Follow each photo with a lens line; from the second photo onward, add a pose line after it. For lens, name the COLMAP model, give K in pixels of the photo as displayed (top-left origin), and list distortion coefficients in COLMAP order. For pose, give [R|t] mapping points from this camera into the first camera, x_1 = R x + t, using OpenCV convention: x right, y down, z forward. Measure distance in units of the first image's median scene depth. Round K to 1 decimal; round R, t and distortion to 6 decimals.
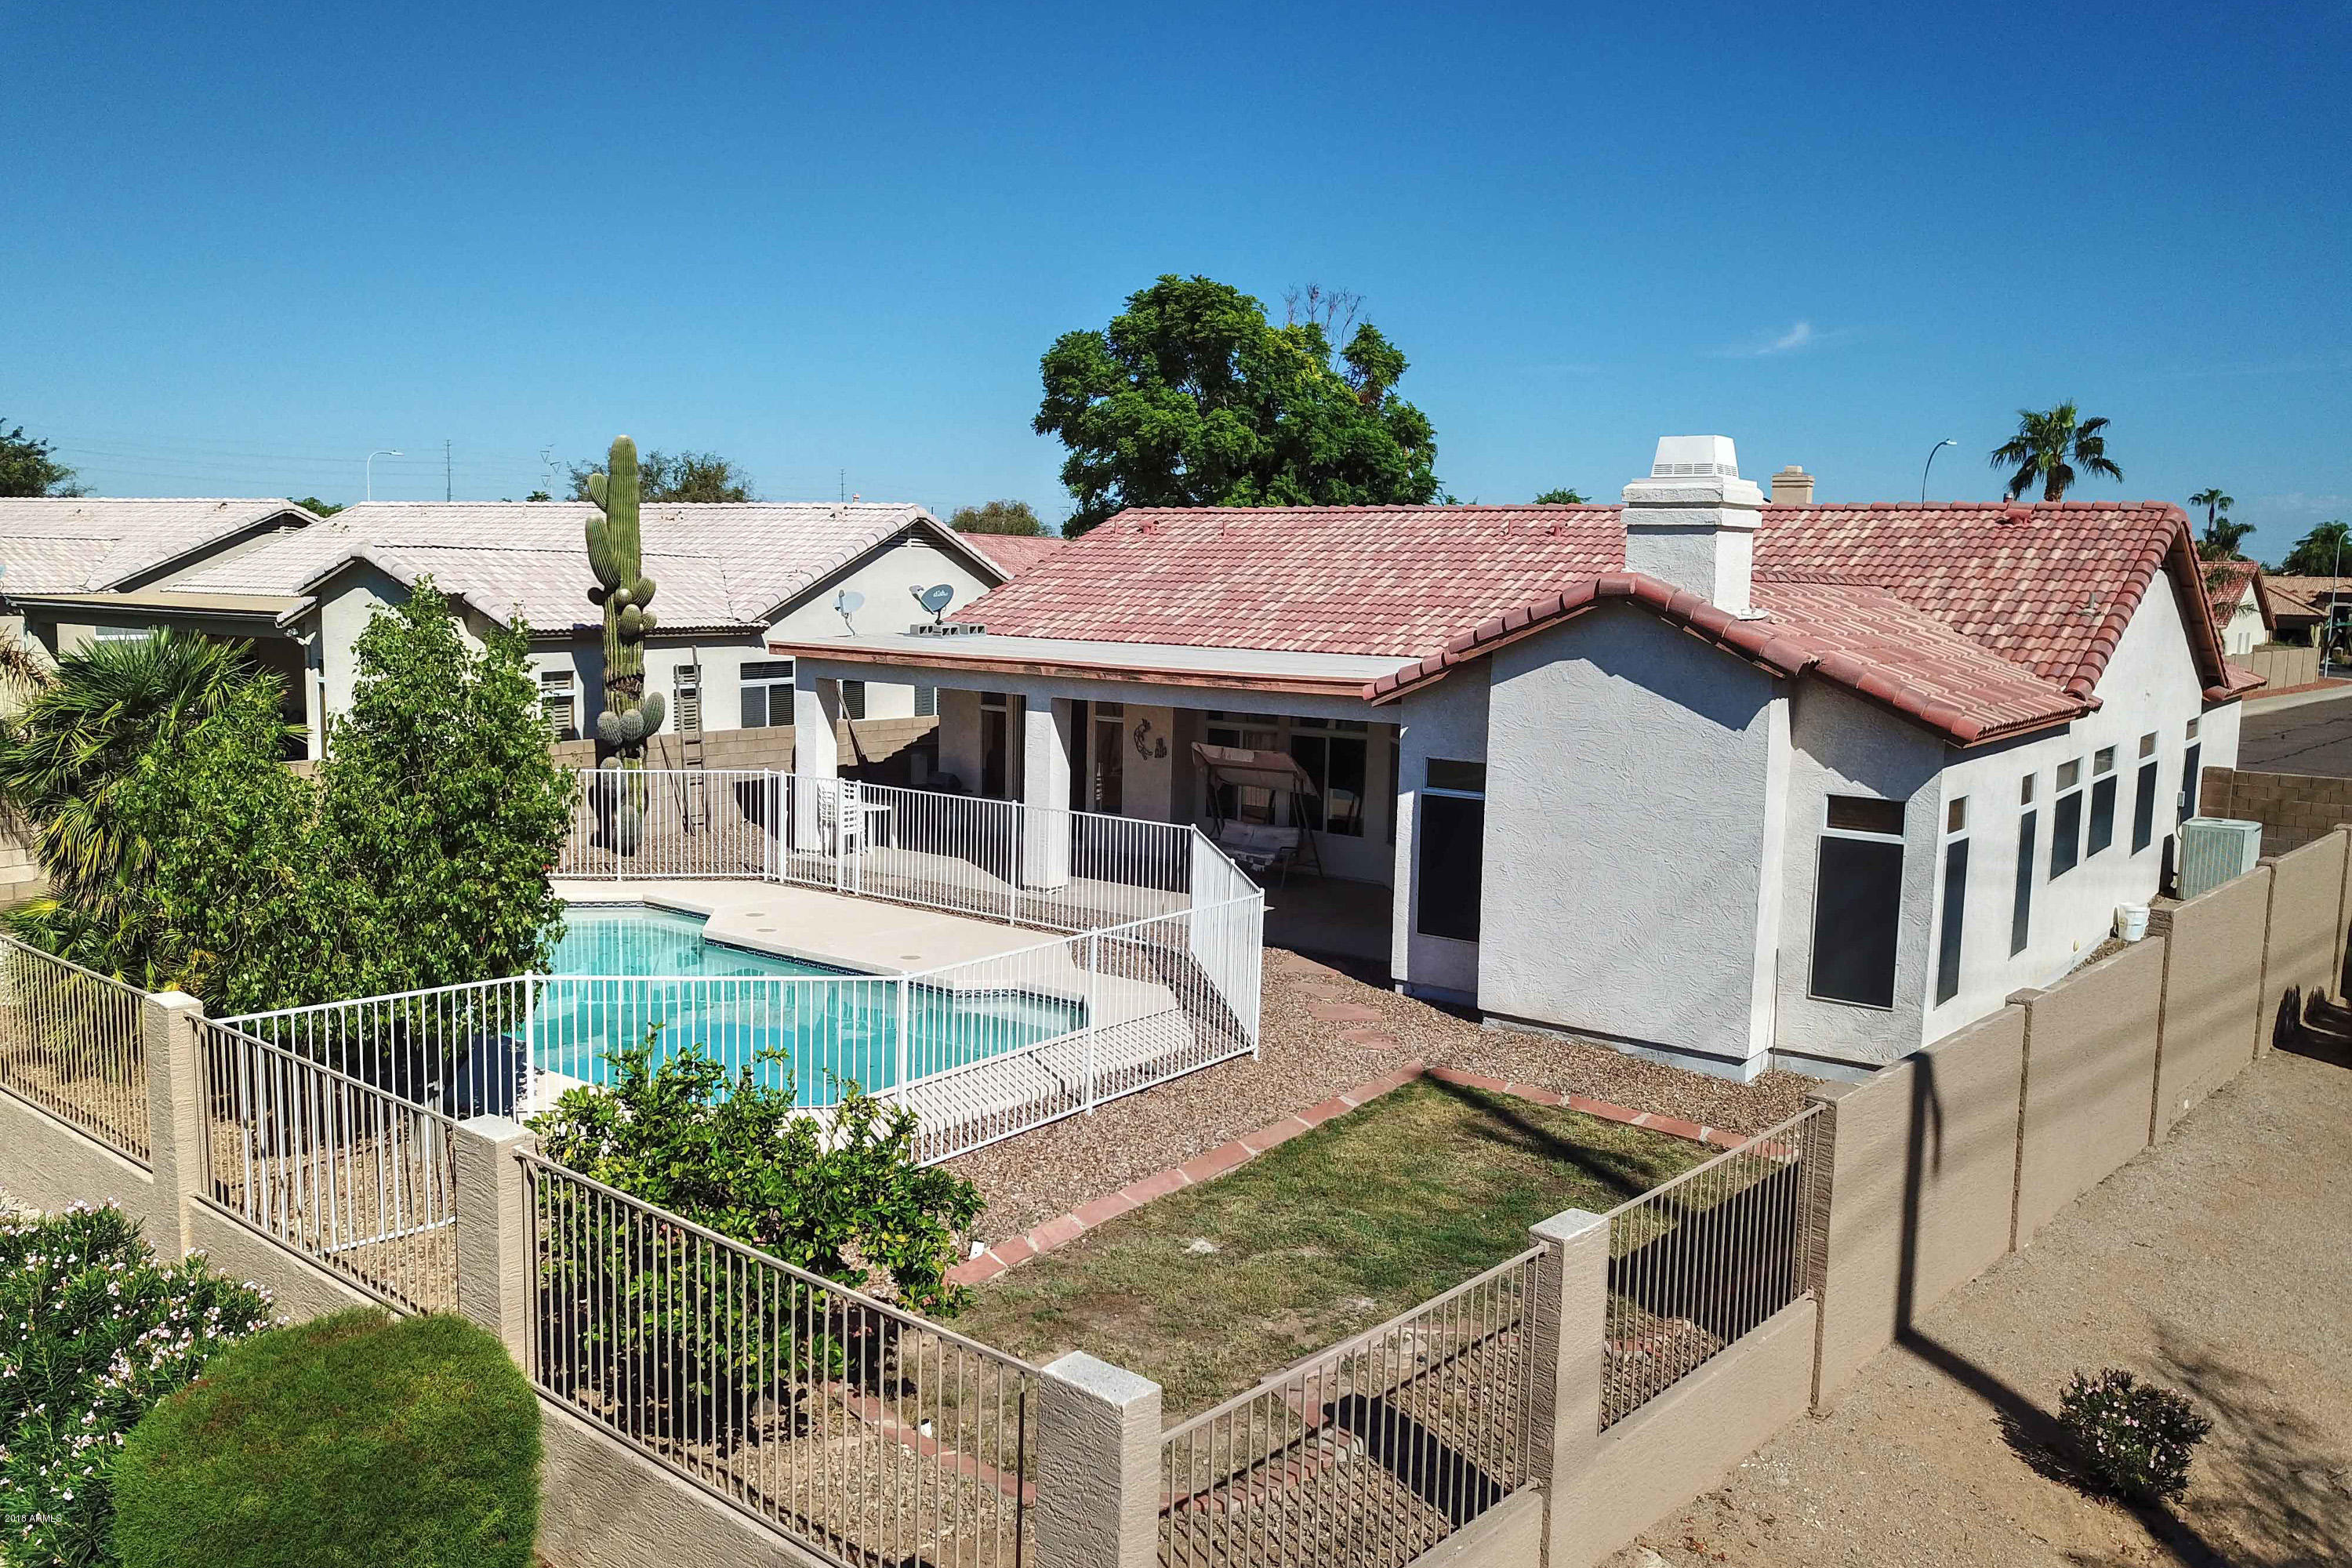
lens RADIAL K [[1796.4, 0, 1176.2], [0, 1796.4, 811.4], [0, 0, 1]] dist [0.029217, -0.000762]
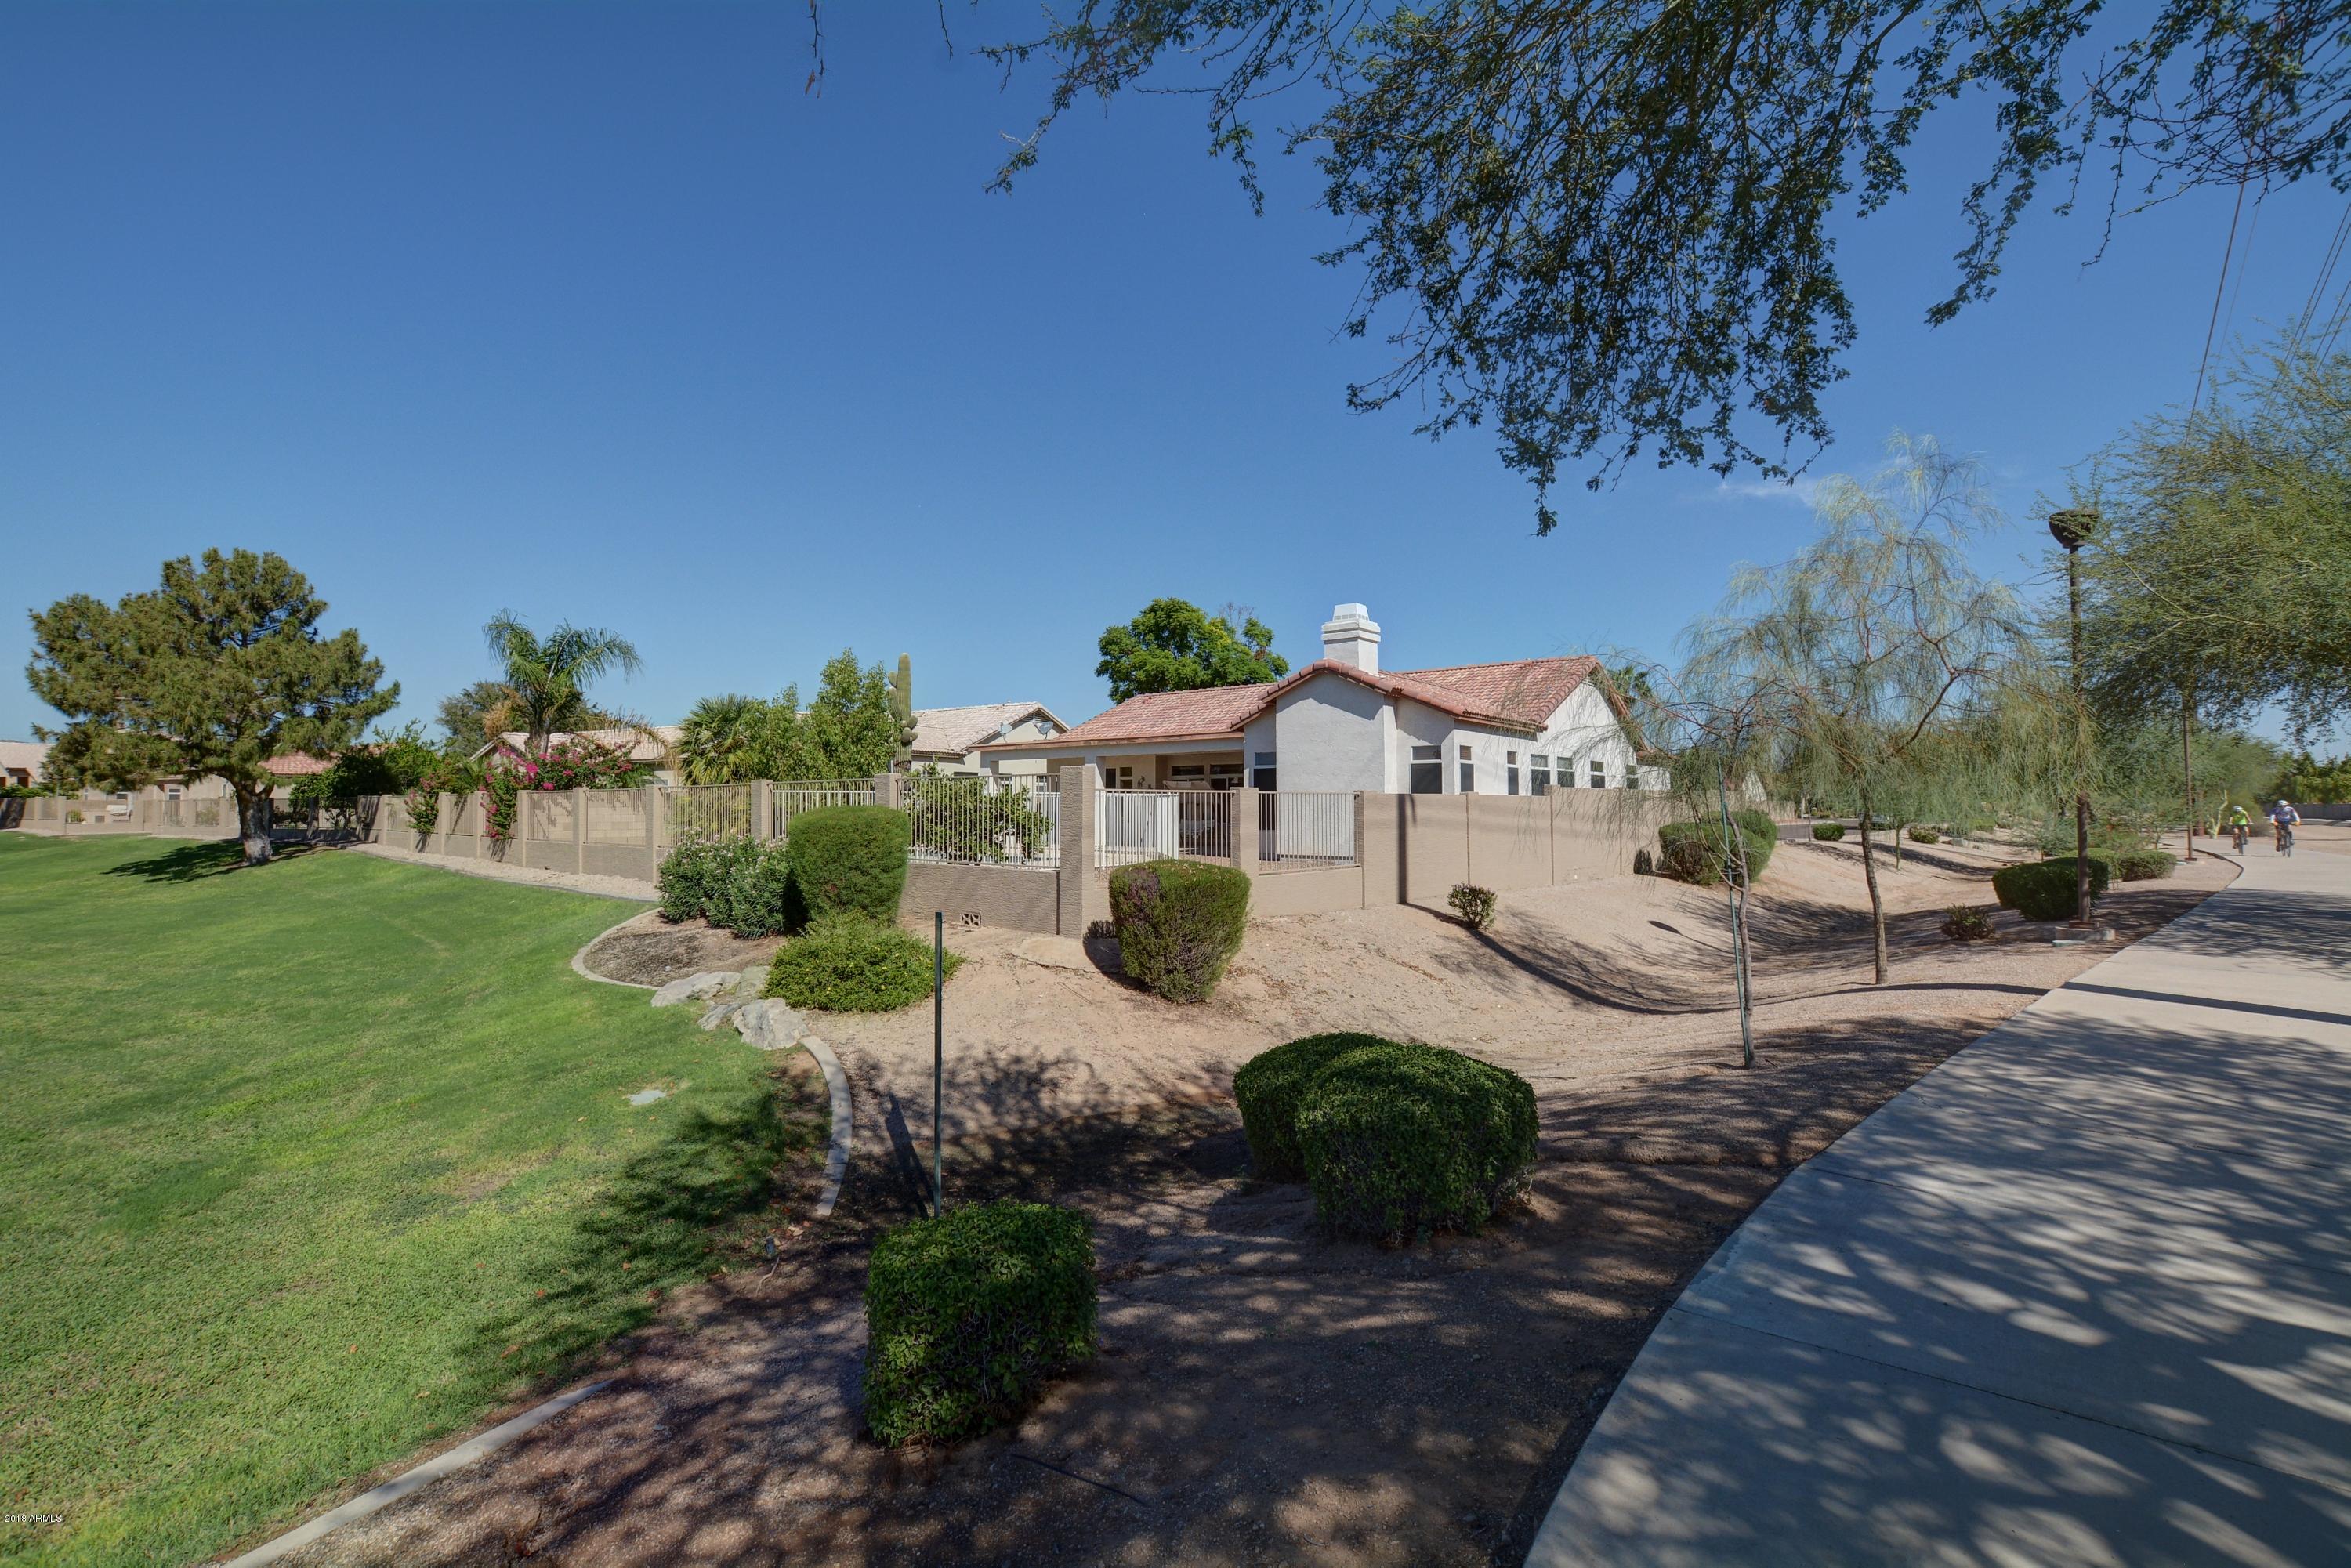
lens RADIAL K [[1035.6, 0, 1168.9], [0, 1035.6, 782.2], [0, 0, 1]] dist [-0.033192, 0.005052]
pose [[0.999385, -0.027744, -0.021431, 0.057335], [0.024042, 0.987311, -0.156967, 0.211370], [0.025514, 0.156355, 0.987371, -0.306540]]
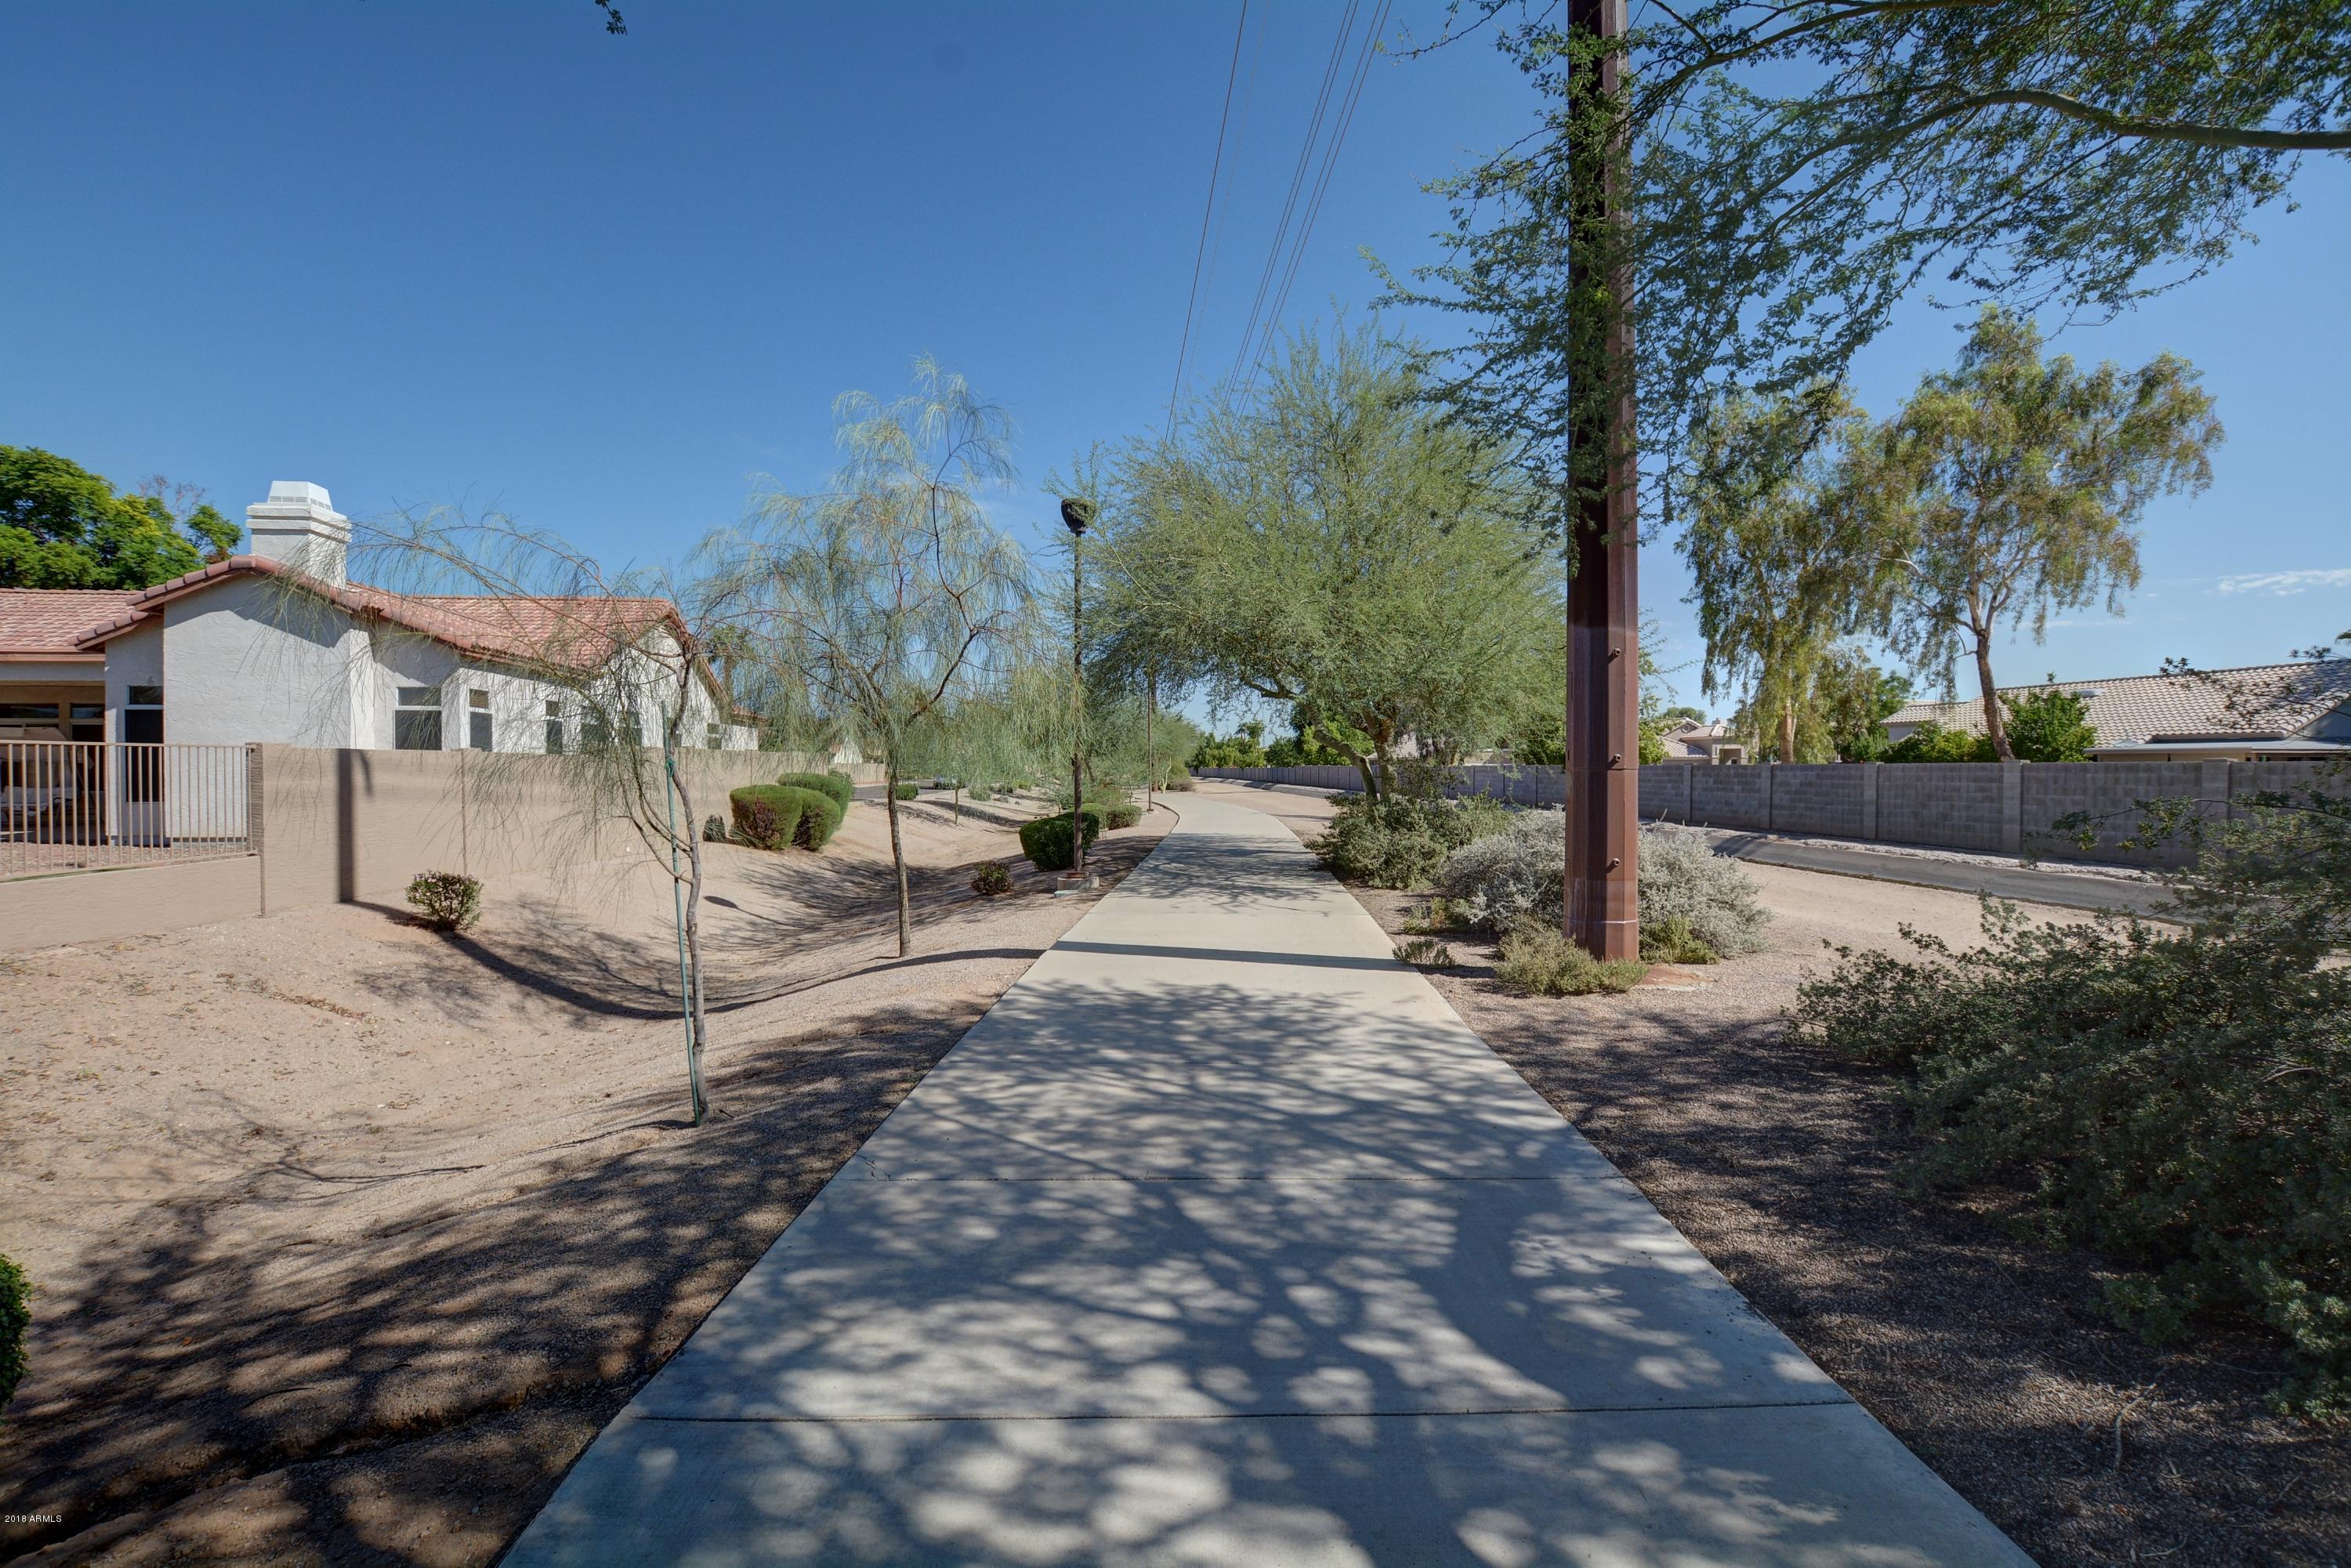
lens RADIAL K [[1035.6, 0, 1168.9], [0, 1035.6, 782.2], [0, 0, 1]] dist [-0.033192, 0.005052]
pose [[0.704418, -0.035292, 0.708907, 0.154414], [0.112261, 0.991732, -0.062178, 0.201671], [-0.700851, 0.123382, 0.702556, -0.206743]]
